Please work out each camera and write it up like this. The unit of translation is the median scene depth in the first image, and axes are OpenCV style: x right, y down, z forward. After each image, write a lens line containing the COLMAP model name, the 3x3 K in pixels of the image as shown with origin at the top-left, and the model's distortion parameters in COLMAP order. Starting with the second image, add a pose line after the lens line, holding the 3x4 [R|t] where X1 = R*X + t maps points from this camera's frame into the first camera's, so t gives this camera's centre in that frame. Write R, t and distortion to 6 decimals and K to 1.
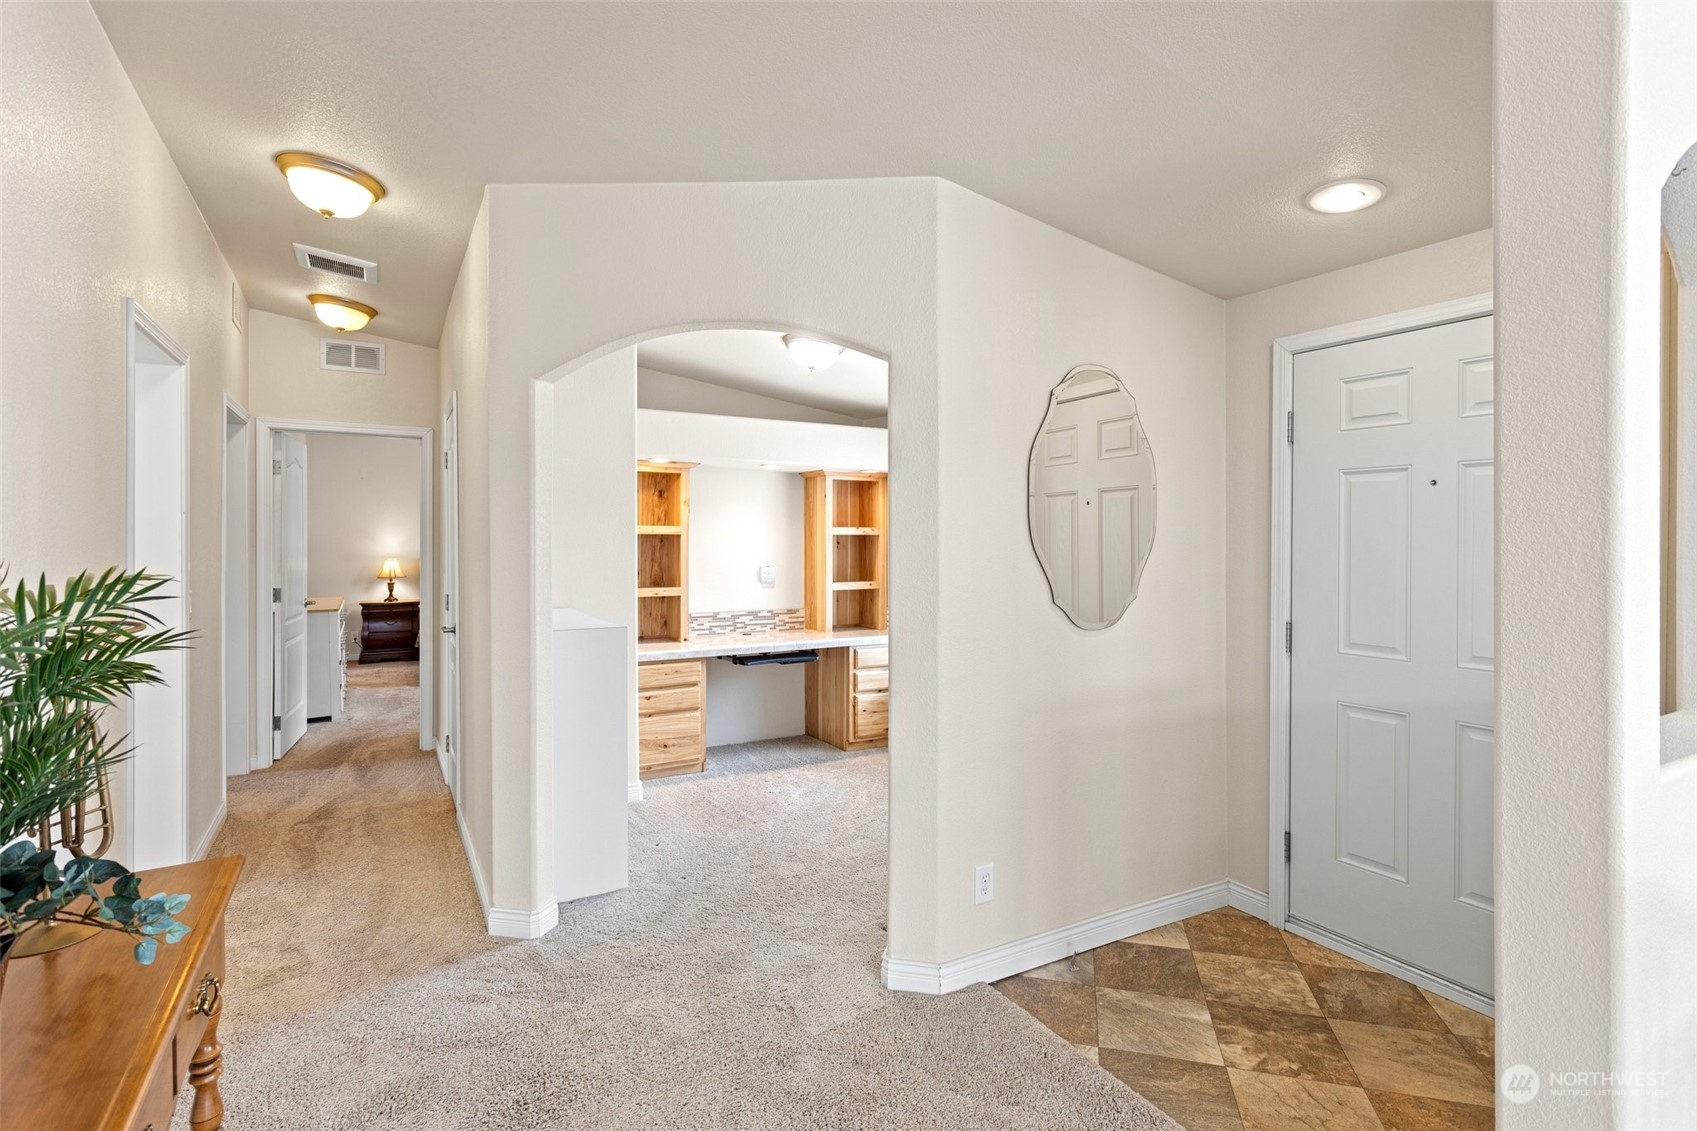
lens RADIAL K [[816.9, 0, 842.9], [0, 816.9, 542.5], [0, 0, 1]] dist [0.002470, 0.000885]
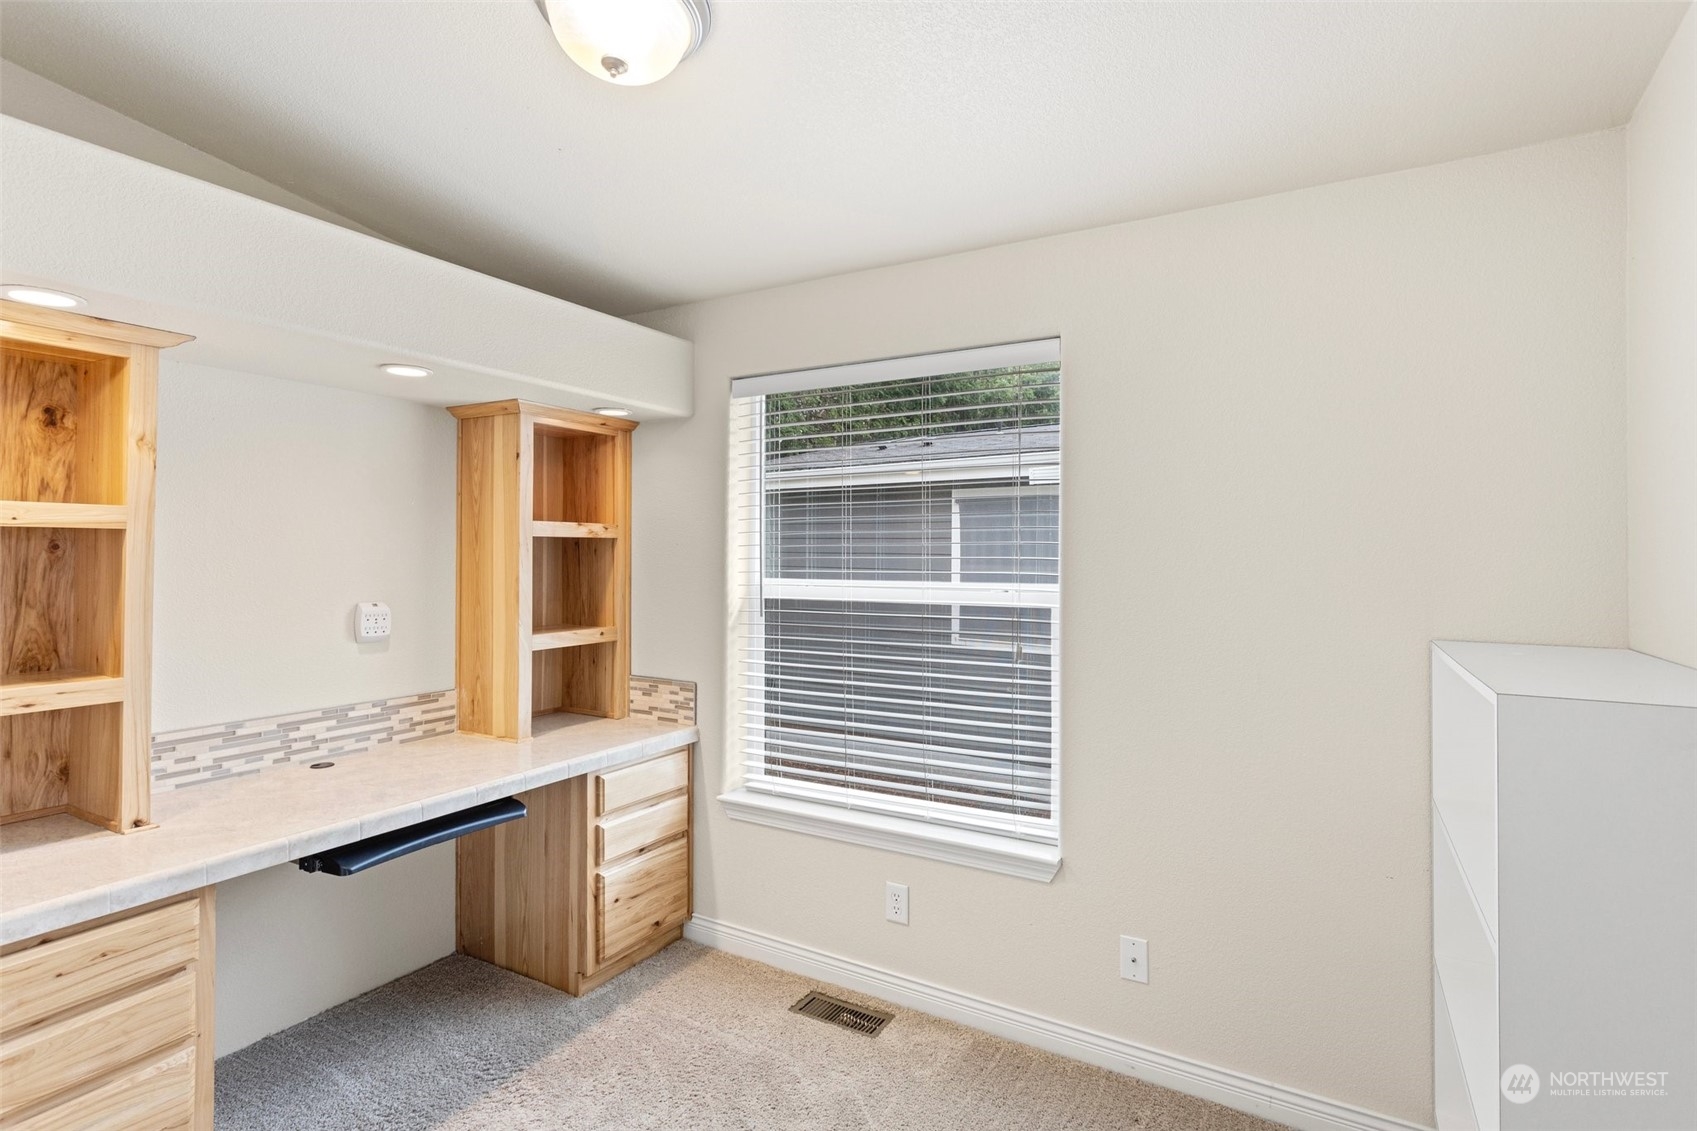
lens RADIAL K [[816.9, 0, 842.9], [0, 816.9, 542.5], [0, 0, 1]] dist [0.002470, 0.000885]
pose [[0.861111, 0.007464, 0.508363, -0.101340], [-0.000797, 0.999911, -0.013330, 0.000710], [-0.508417, 0.011073, 0.861040, 0.490333]]
